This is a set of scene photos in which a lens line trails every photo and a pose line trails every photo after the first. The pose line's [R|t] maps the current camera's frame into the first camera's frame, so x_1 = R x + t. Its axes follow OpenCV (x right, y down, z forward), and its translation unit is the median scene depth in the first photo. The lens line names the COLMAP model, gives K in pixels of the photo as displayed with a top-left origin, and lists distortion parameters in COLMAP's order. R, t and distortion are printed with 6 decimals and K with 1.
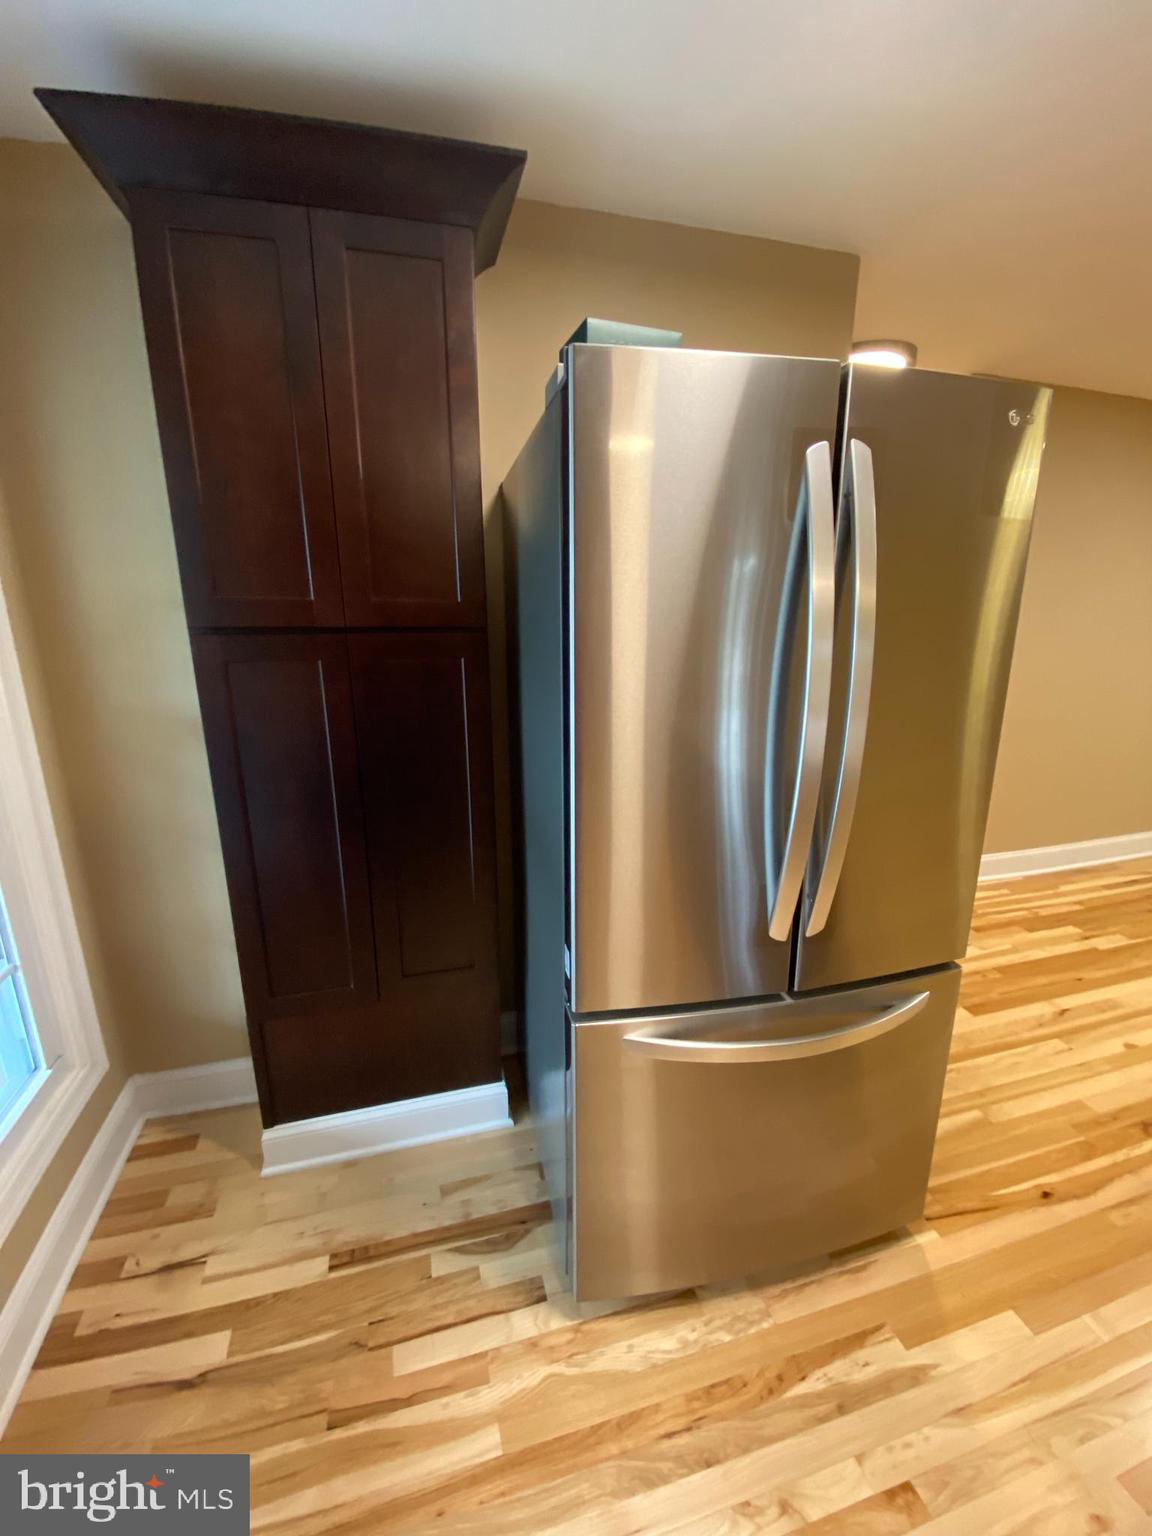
lens RADIAL K [[629.9, 0, 584.2], [0, 629.9, 751.7], [0, 0, 1]] dist [0.006830, -0.010752]
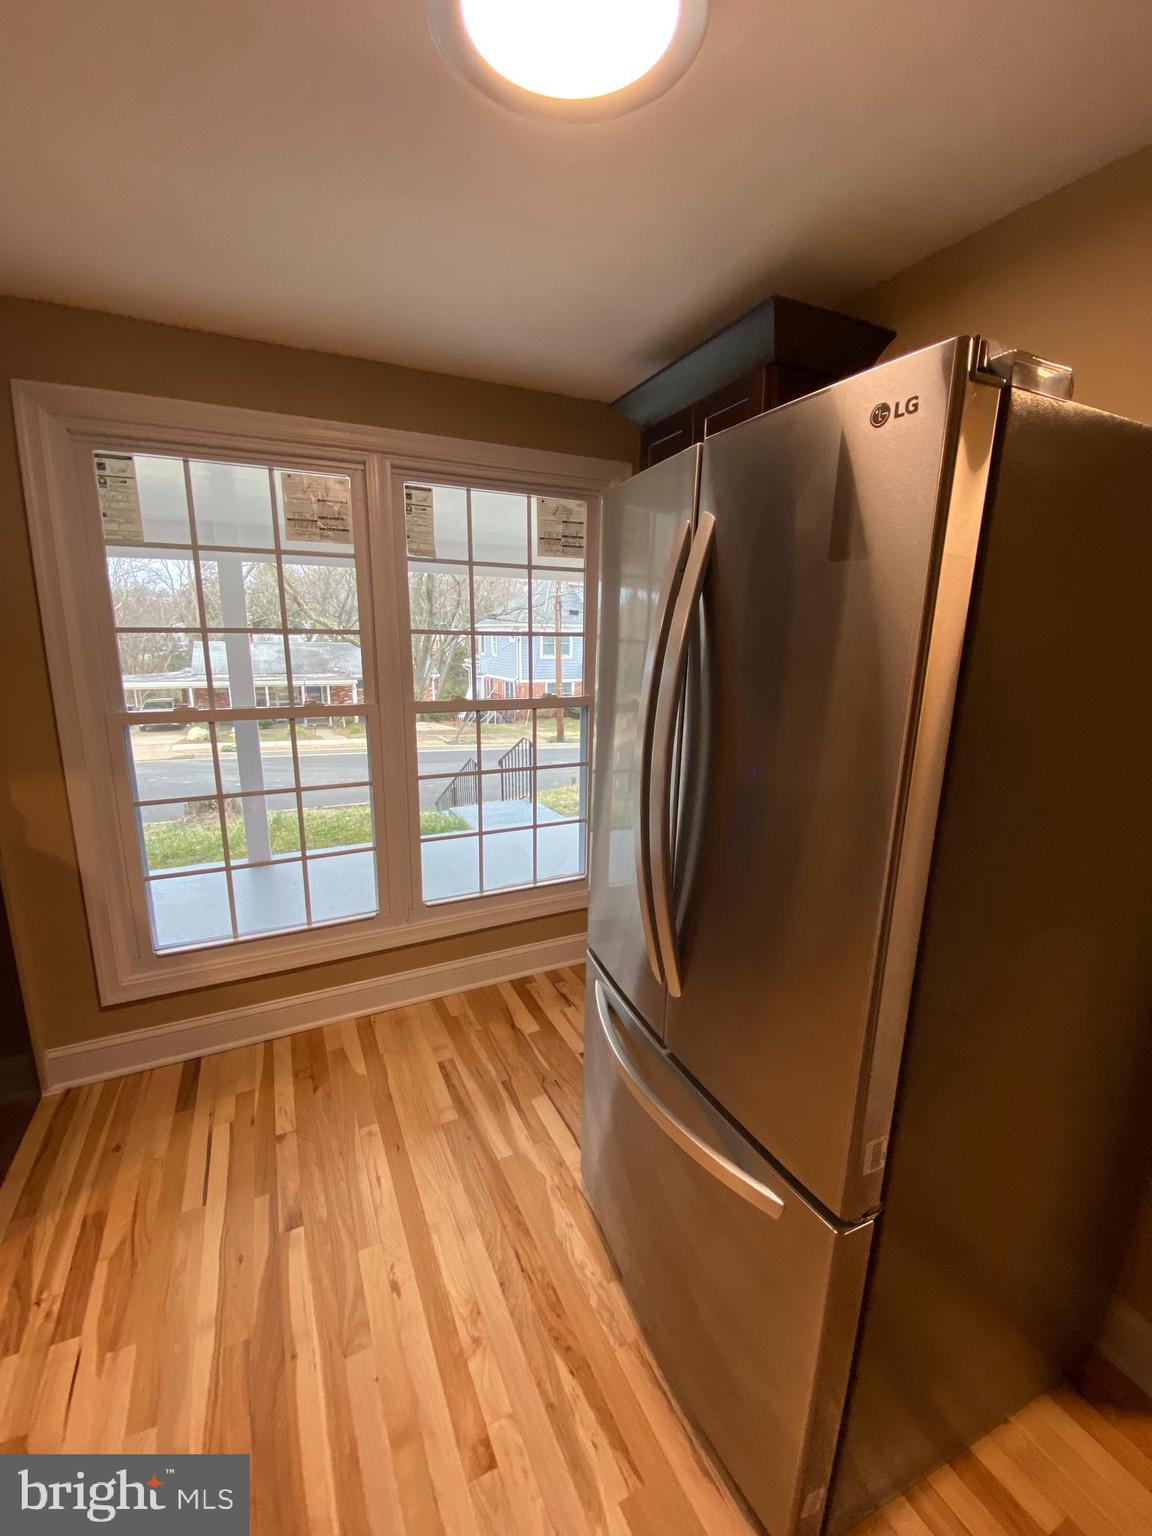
lens RADIAL K [[629.9, 0, 574.6], [0, 629.9, 766.3], [0, 0, 1]] dist [0.006830, -0.010752]
pose [[0.187414, 0.216830, -0.958051, 1.136356], [-0.249813, 0.953785, 0.166996, -0.163163], [0.949984, 0.208036, 0.232919, 0.532349]]
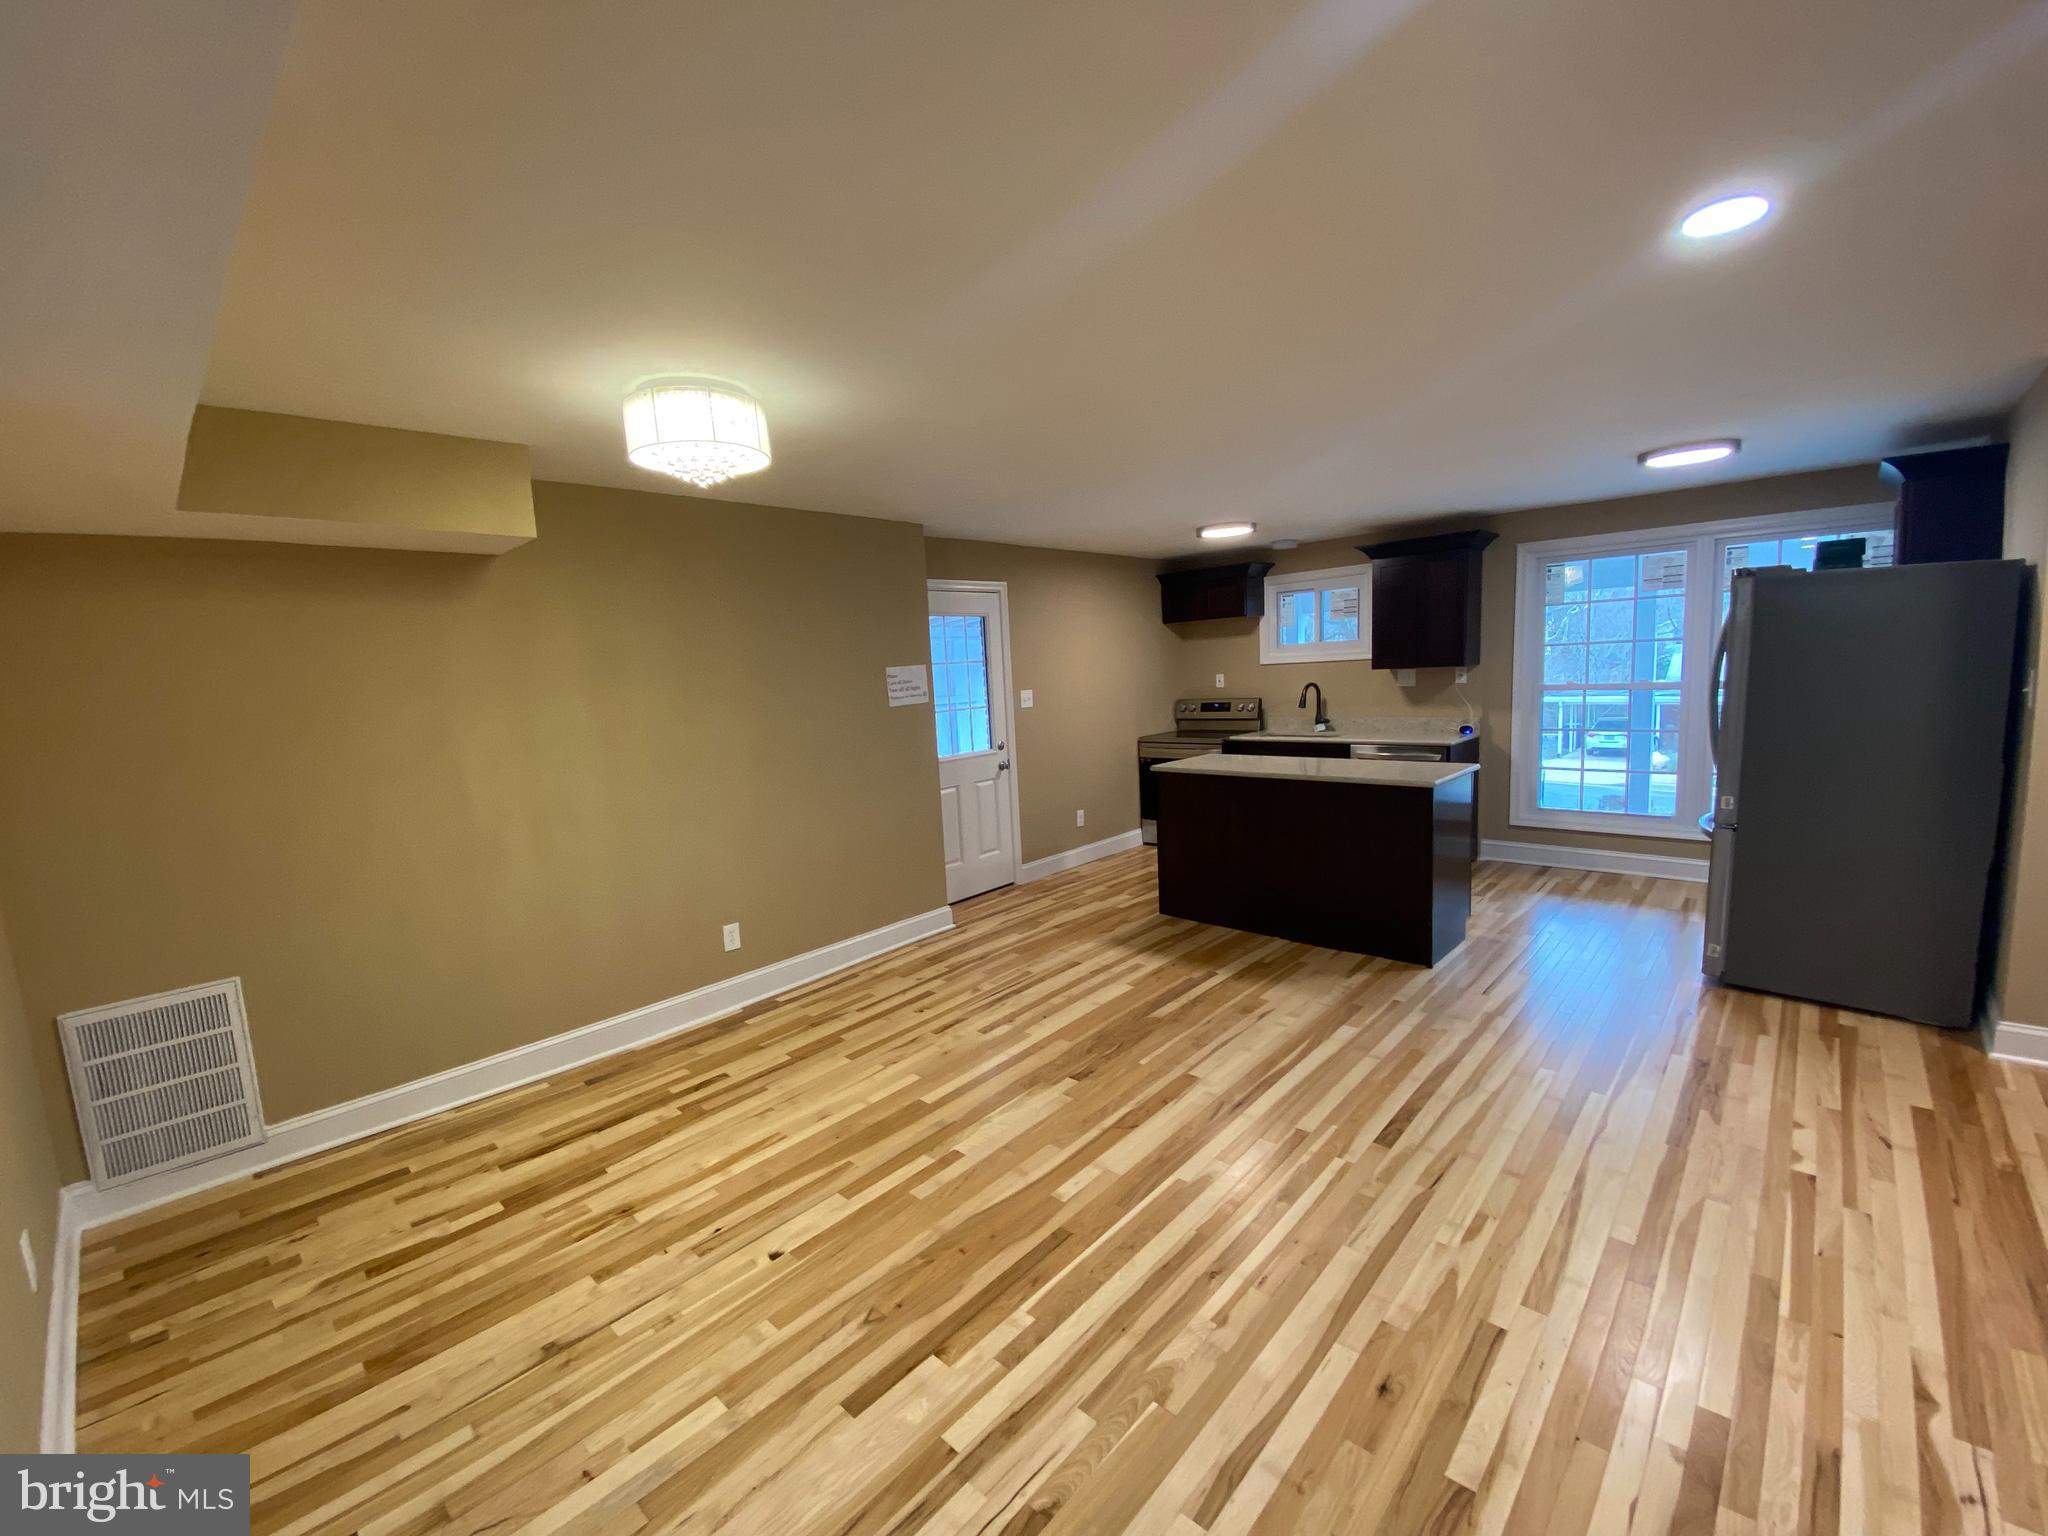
lens RADIAL K [[842.5, 0, 1014.2], [0, 842.5, 772.2], [0, 0, 1]] dist [-0.001991, -0.000951]
pose [[-0.854151, 0.127481, -0.504157, 4.177798], [-0.058861, 0.939555, 0.337300, -0.666273], [0.516683, 0.317780, -0.795019, 2.097478]]
